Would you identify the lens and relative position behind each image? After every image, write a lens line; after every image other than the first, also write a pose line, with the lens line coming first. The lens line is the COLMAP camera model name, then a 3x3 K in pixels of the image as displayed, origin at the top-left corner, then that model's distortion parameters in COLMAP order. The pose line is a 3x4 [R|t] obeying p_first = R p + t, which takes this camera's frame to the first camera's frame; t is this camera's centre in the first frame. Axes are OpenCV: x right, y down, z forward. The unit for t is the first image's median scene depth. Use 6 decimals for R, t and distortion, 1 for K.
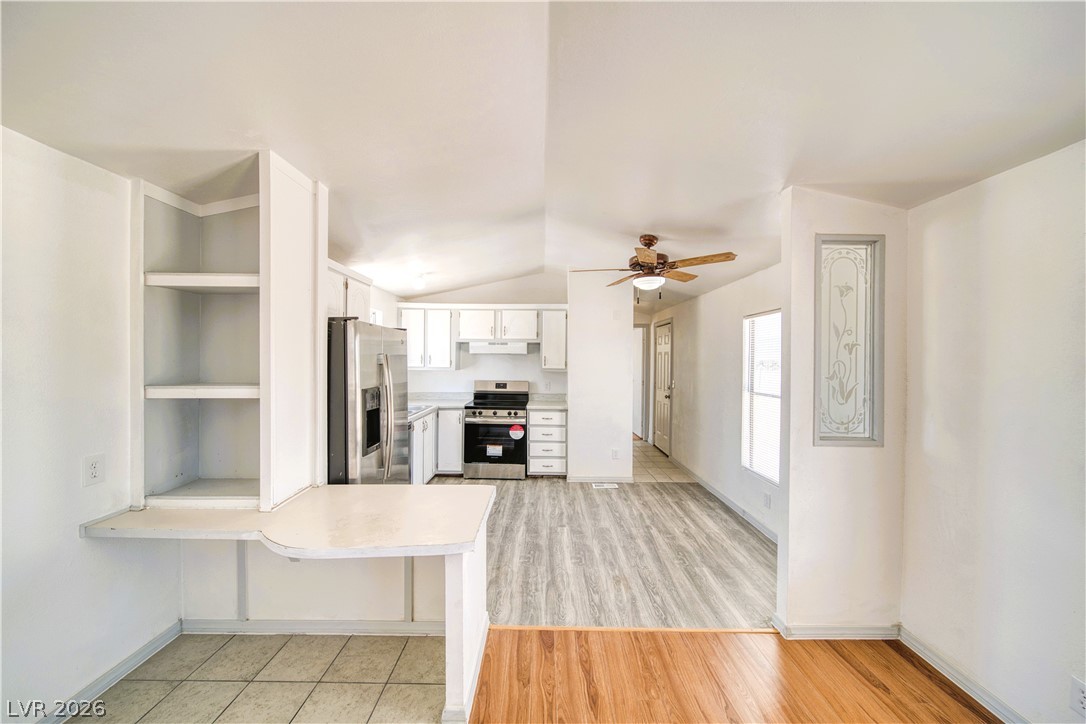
lens RADIAL K [[379.6, 0, 542.5], [0, 379.6, 360.6], [0, 0, 1]] dist [-0.004101, -0.000400]
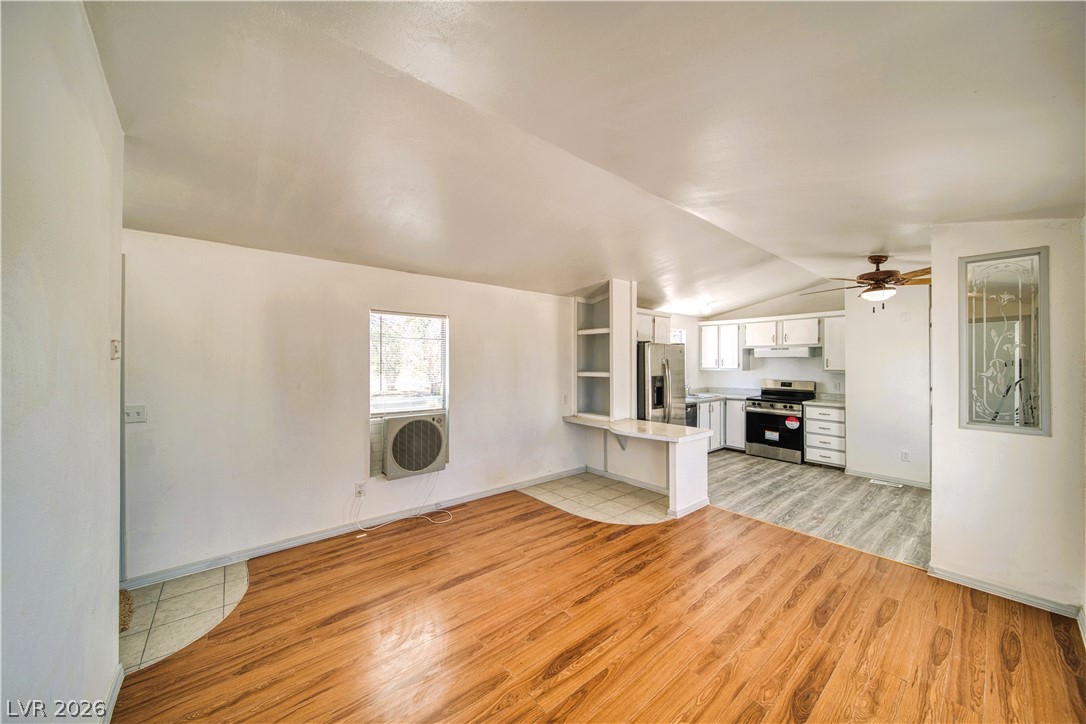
lens RADIAL K [[379.6, 0, 541.3], [0, 379.6, 361.0], [0, 0, 1]] dist [-0.004101, -0.000400]
pose [[0.639808, -0.008649, -0.768486, 0.423323], [-0.000933, 0.999927, -0.012030, 0.011569], [0.768534, 0.008414, 0.639754, -0.453939]]
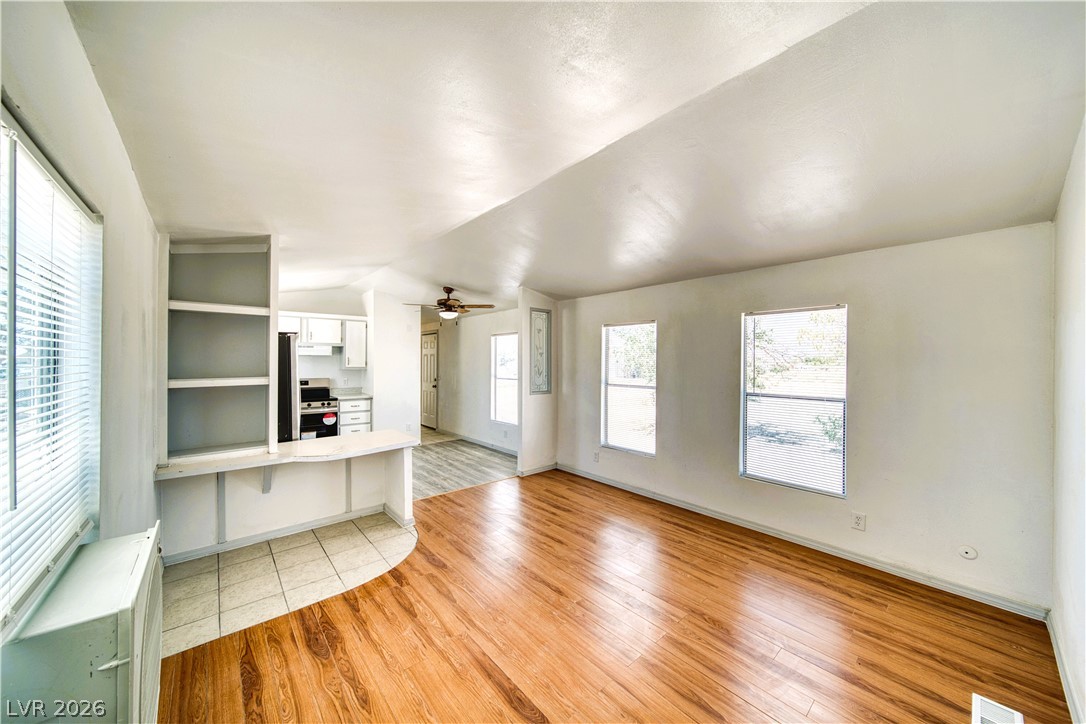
lens RADIAL K [[379.6, 0, 543.5], [0, 379.6, 360.0], [0, 0, 1]] dist [-0.004101, -0.000400]
pose [[0.751465, -0.004808, 0.659755, -0.440337], [0.006156, 0.999981, 0.000275, 0.001180], [-0.659744, 0.003855, 0.751481, -0.473918]]
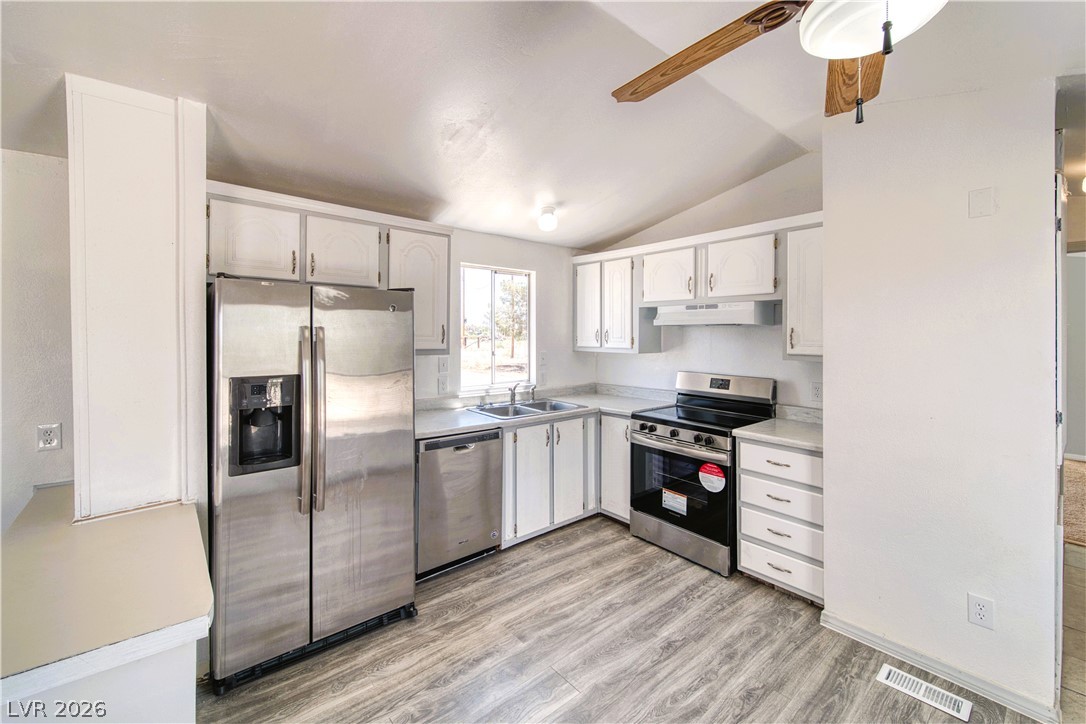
lens RADIAL K [[446.6, 0, 546.3], [0, 446.6, 334.3], [0, 0, 1]] dist [0.001108, -0.000358]
pose [[0.647079, -0.006928, -0.762392, 0.304193], [-0.000921, 0.999951, -0.009868, 0.002510], [0.762423, 0.007087, 0.647041, 0.542095]]
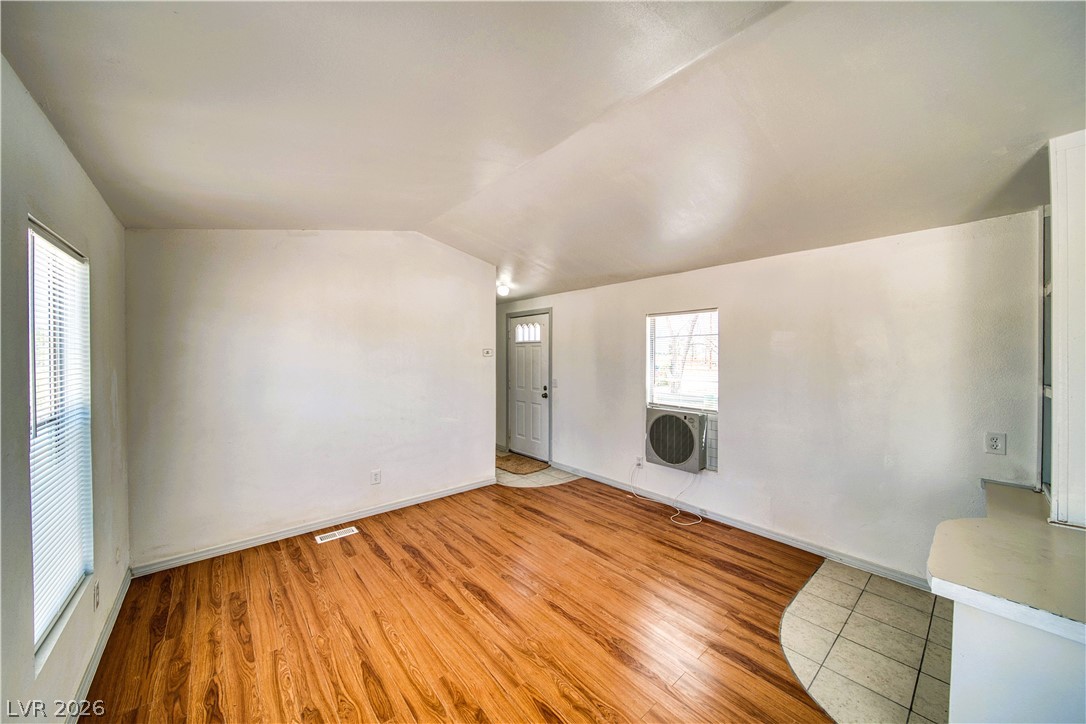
lens RADIAL K [[379.6, 0, 543.5], [0, 379.6, 359.5], [0, 0, 1]] dist [-0.004101, -0.000400]
pose [[-0.756731, -0.008681, -0.653668, 0.392655], [-0.017650, 0.999819, 0.007154, 0.003485], [0.653488, 0.016951, -0.756747, 0.413922]]
